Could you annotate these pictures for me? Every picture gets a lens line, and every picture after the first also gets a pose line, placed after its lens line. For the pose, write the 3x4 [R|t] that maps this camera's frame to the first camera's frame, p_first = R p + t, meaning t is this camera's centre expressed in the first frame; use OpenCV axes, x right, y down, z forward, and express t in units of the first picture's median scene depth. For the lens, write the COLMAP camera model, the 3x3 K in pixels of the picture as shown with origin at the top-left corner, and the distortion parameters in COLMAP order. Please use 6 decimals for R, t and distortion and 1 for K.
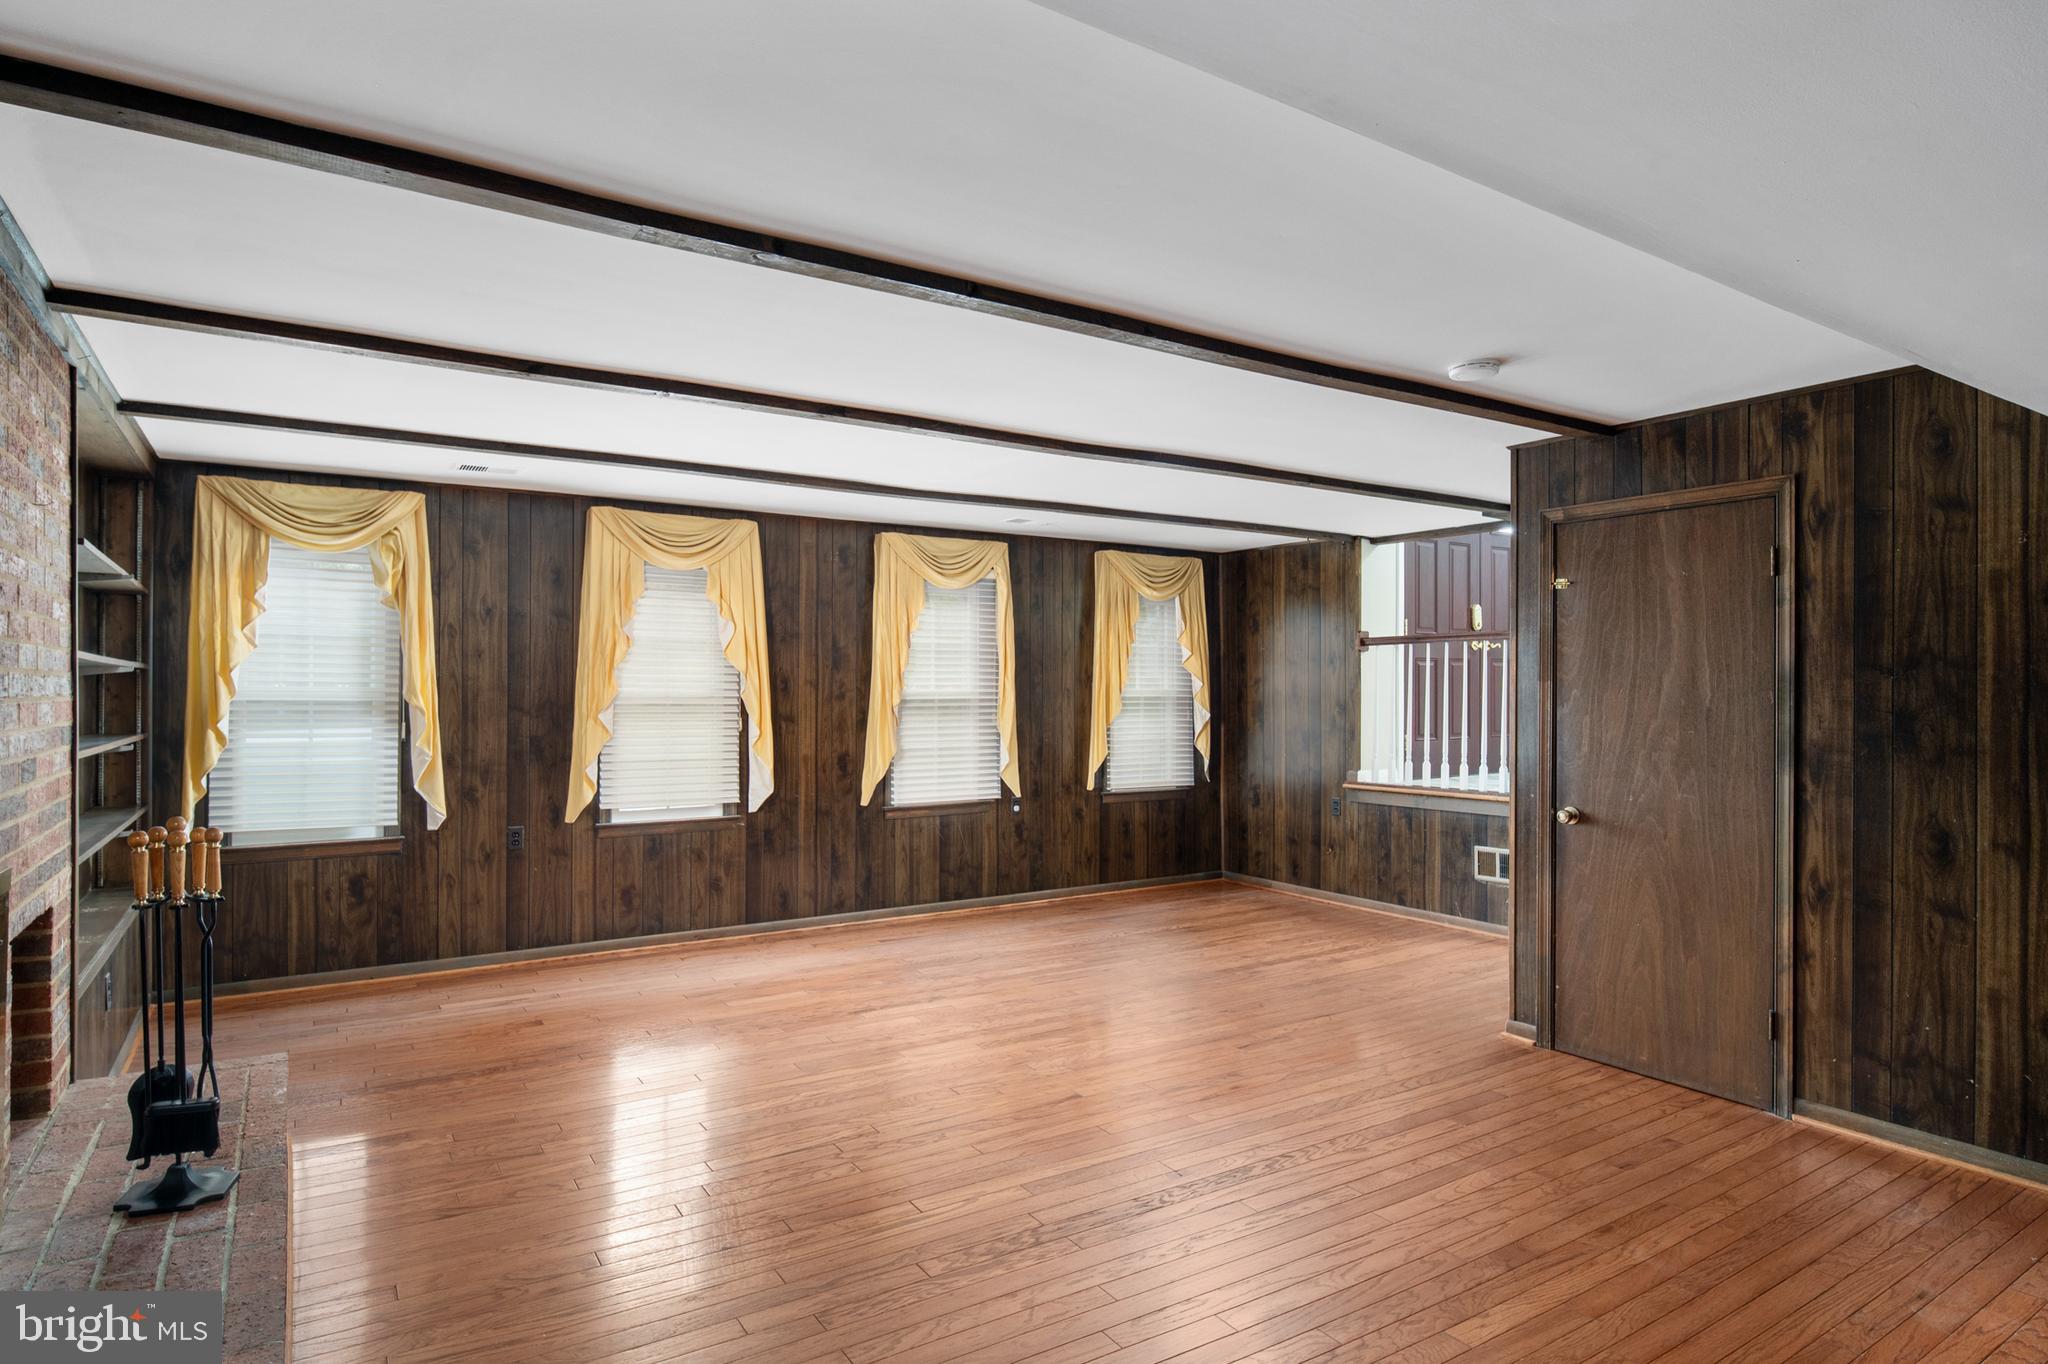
lens RADIAL K [[1115.8, 0, 1017.2], [0, 1115.8, 695.3], [0, 0, 1]] dist [0.002278, -0.008197]
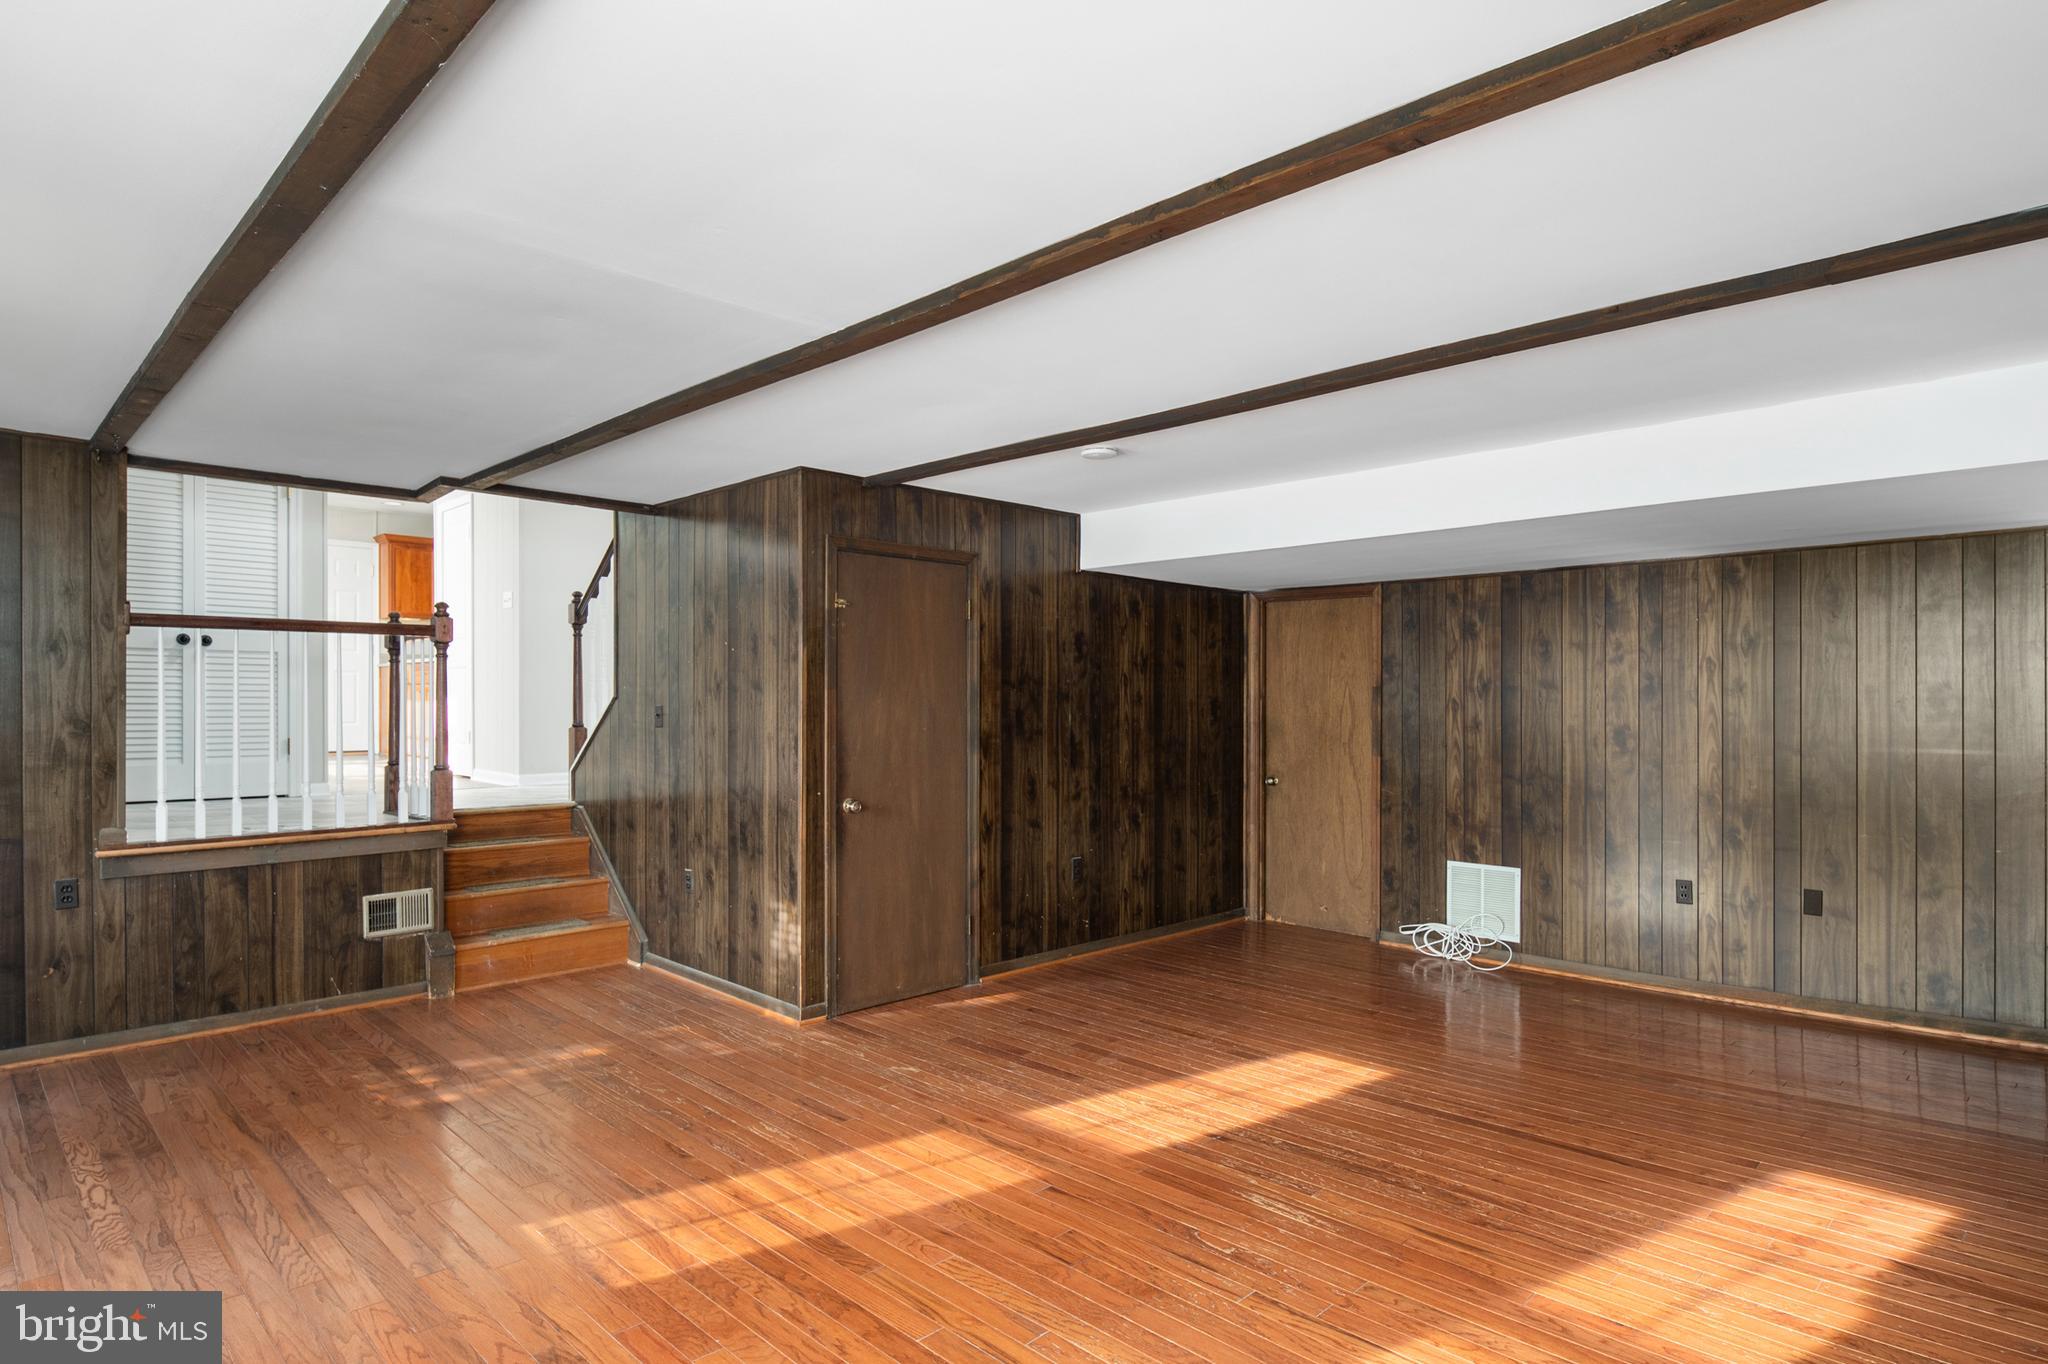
lens RADIAL K [[1115.8, 0, 1020.8], [0, 1115.8, 693.3], [0, 0, 1]] dist [0.002278, -0.008197]
pose [[-0.202132, 0.004934, 0.979346, -0.438483], [0.004552, 0.999981, -0.004099, -0.001620], [-0.979348, 0.003629, -0.202151, 0.694366]]
